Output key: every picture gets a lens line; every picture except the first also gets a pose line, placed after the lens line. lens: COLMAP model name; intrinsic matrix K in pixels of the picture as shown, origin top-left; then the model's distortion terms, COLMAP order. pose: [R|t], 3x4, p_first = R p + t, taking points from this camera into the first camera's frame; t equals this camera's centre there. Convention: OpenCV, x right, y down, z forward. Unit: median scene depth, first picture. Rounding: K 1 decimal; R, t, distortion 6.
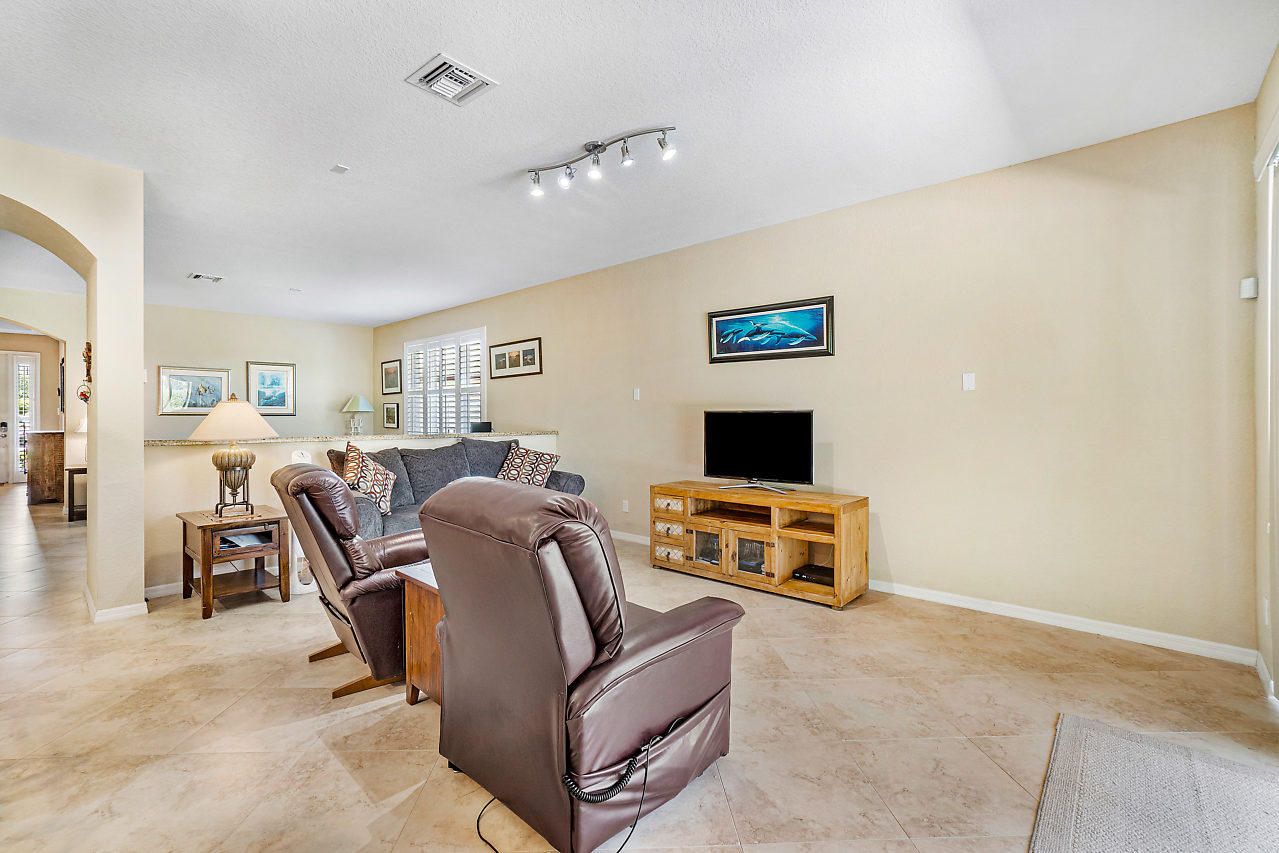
lens RADIAL K [[547.3, 0, 629.5], [0, 547.3, 420.0], [0, 0, 1]] dist [0.002170, 0.002606]
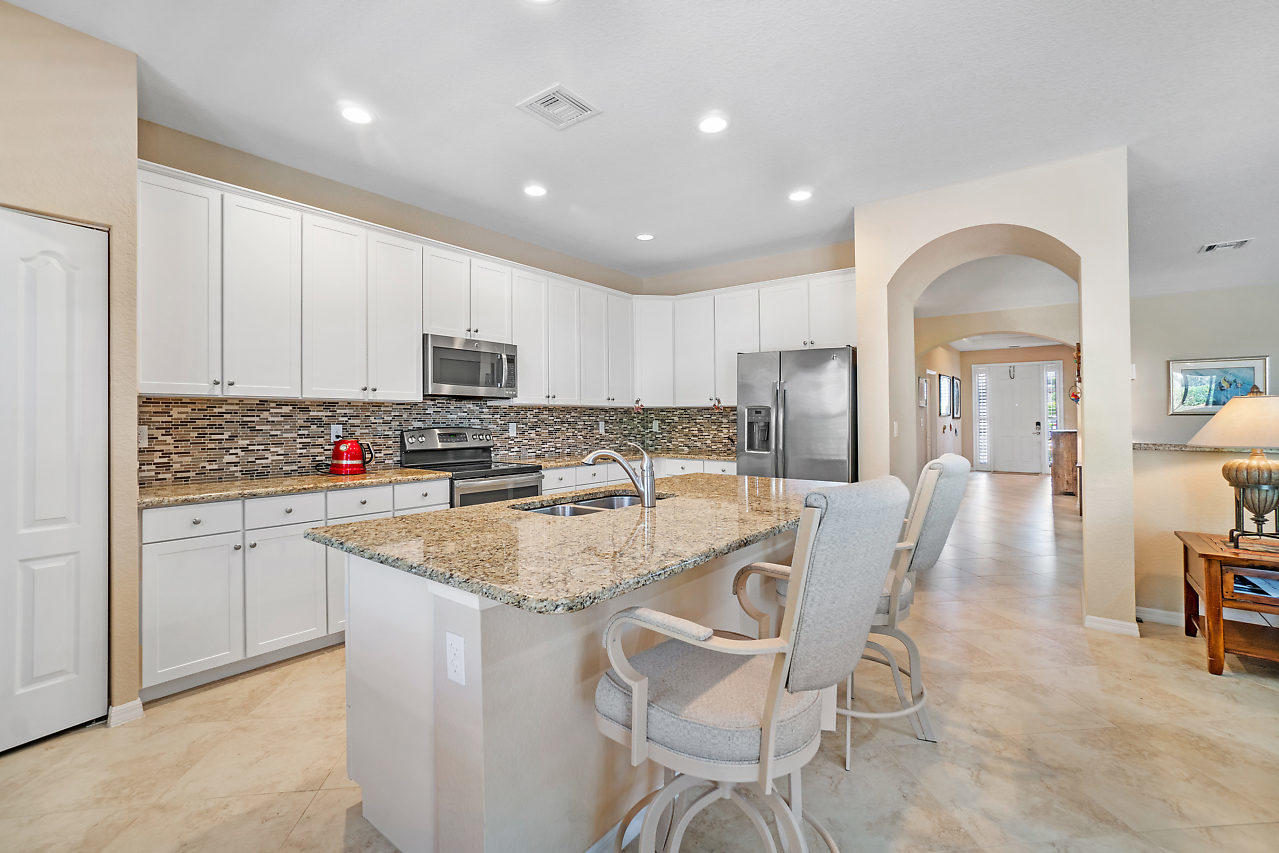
lens RADIAL K [[547.3, 0, 634.1], [0, 547.3, 416.4], [0, 0, 1]] dist [0.002170, 0.002606]
pose [[0.077853, -0.007172, -0.996939, -0.045169], [-0.000157, 0.999974, -0.007206, -0.000768], [0.996965, 0.000717, 0.077850, 0.106725]]
